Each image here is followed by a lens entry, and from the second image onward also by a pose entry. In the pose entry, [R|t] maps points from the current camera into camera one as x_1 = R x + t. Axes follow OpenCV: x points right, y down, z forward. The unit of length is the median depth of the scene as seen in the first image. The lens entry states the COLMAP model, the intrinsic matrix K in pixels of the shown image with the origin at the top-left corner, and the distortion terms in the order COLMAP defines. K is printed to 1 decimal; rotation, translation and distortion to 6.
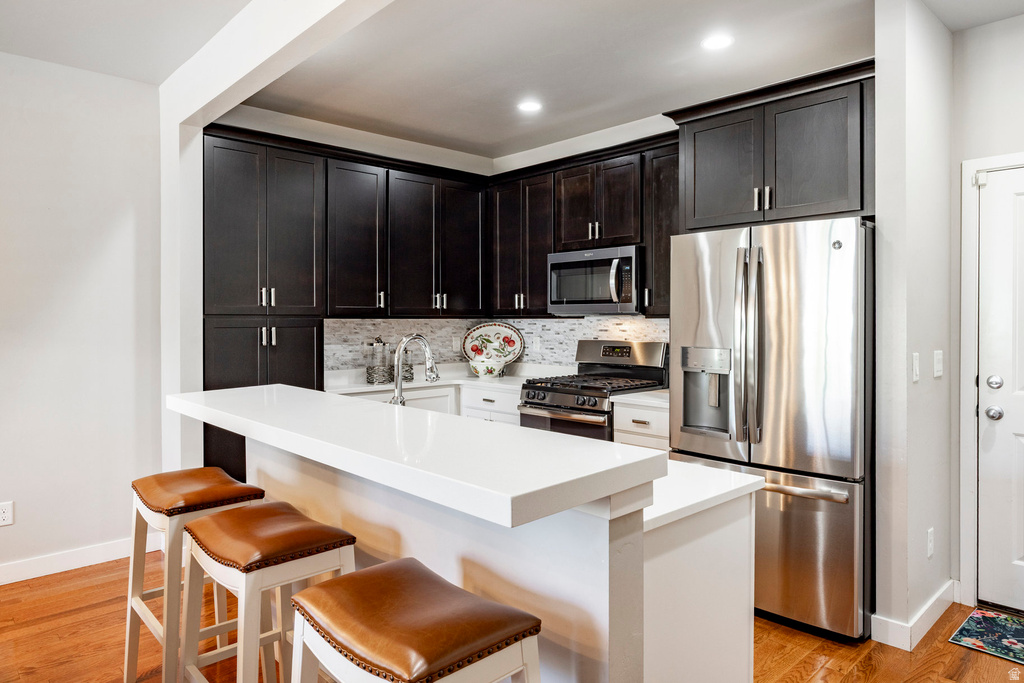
lens RADIAL K [[652.0, 0, 514.8], [0, 652.0, 323.5], [0, 0, 1]] dist [-0.006881, 0.000759]
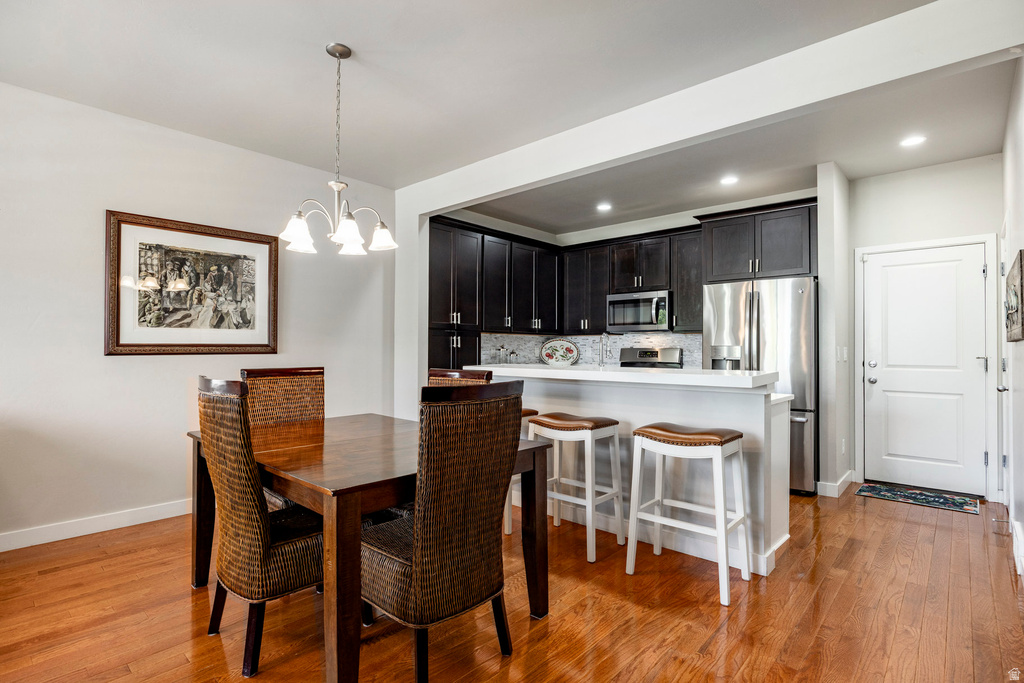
lens RADIAL K [[513.1, 0, 512.5], [0, 513.1, 345.1], [0, 0, 1]] dist [-0.015812, 0.000686]
pose [[0.996013, 0.004771, 0.089078, -0.339642], [-0.003186, 0.999834, -0.017919, 0.048967], [-0.089149, 0.017563, 0.995863, -0.301411]]
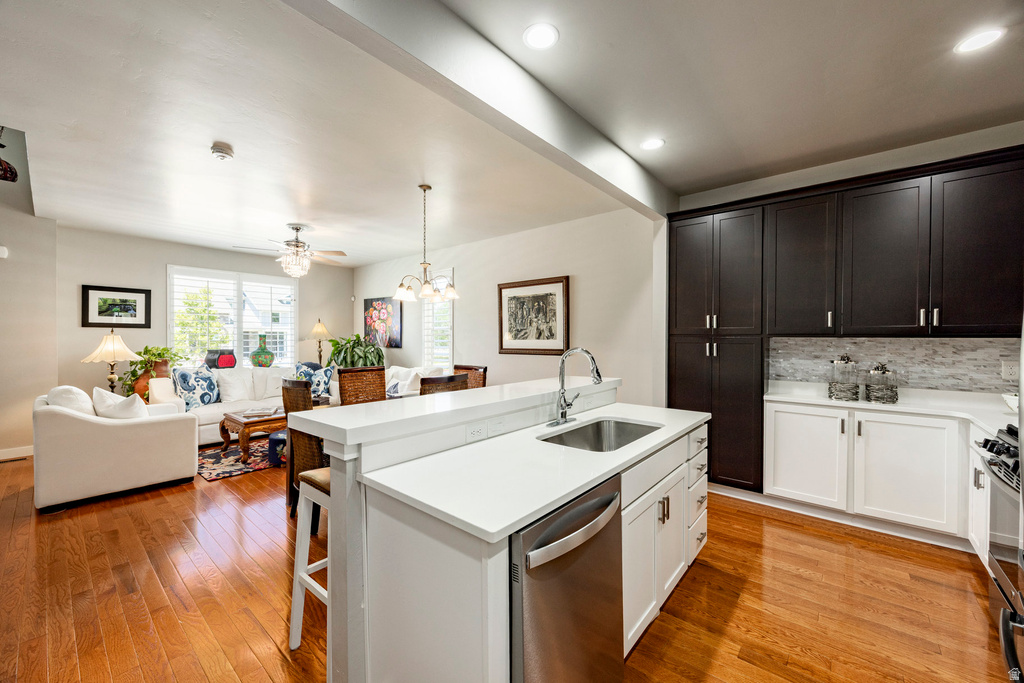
lens RADIAL K [[393.7, 0, 514.0], [0, 393.7, 340.5], [0, 0, 1]] dist [-0.003747, 0.000502]
pose [[0.118308, 0.009140, -0.992935, 0.404146], [-0.010375, 0.999914, 0.007968, -0.002534], [0.992923, 0.009359, 0.118393, 0.458129]]
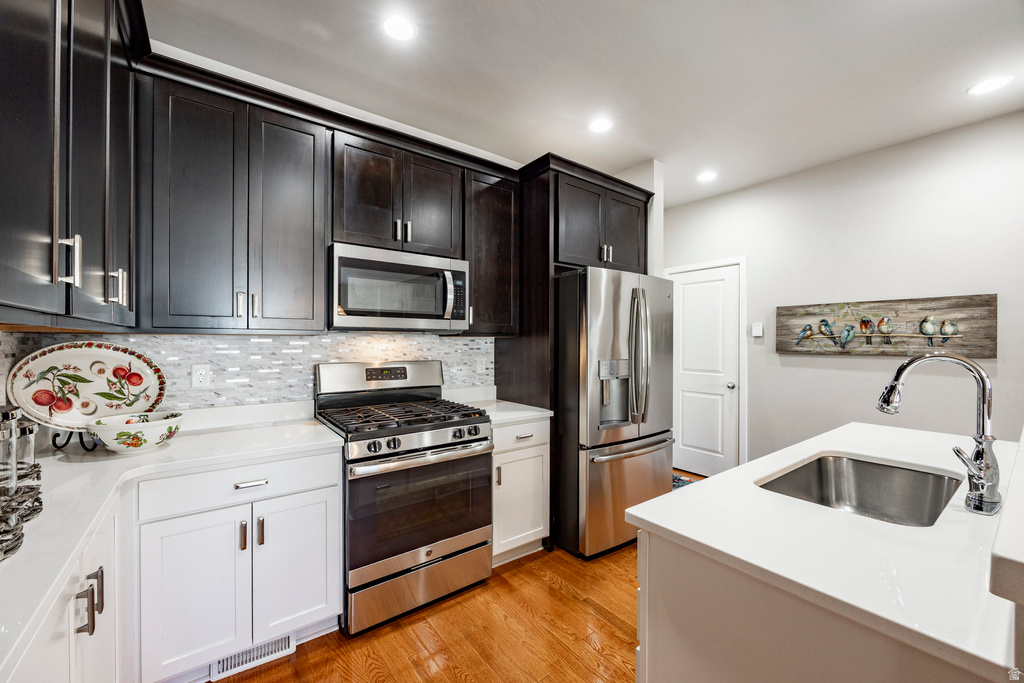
lens RADIAL K [[393.7, 0, 514.0], [0, 393.7, 338.9], [0, 0, 1]] dist [-0.003747, 0.000502]
pose [[0.105152, 0.007000, 0.994432, -0.389333], [0.004649, 0.999961, -0.007530, 0.001352], [-0.994445, 0.005415, 0.105115, 0.860221]]
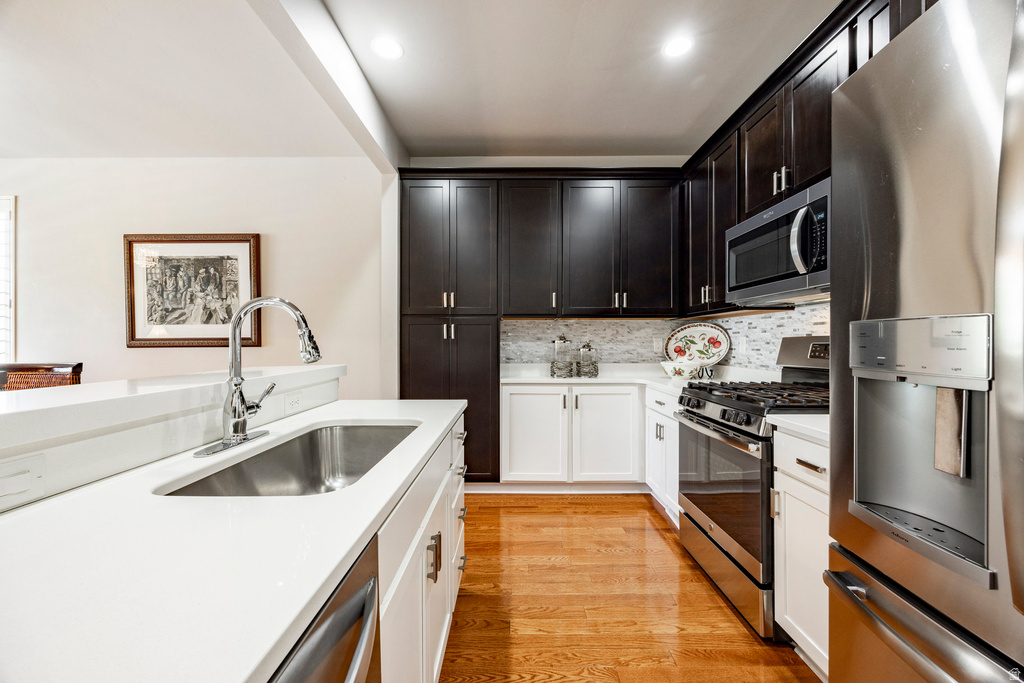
lens RADIAL K [[393.7, 0, 511.7], [0, 393.7, 343.4], [0, 0, 1]] dist [-0.003747, 0.000502]
pose [[0.729885, 0.002809, -0.683565, 0.215752], [-0.005324, 0.999985, -0.001576, 0.041029], [0.683550, 0.004789, 0.729888, 0.515876]]
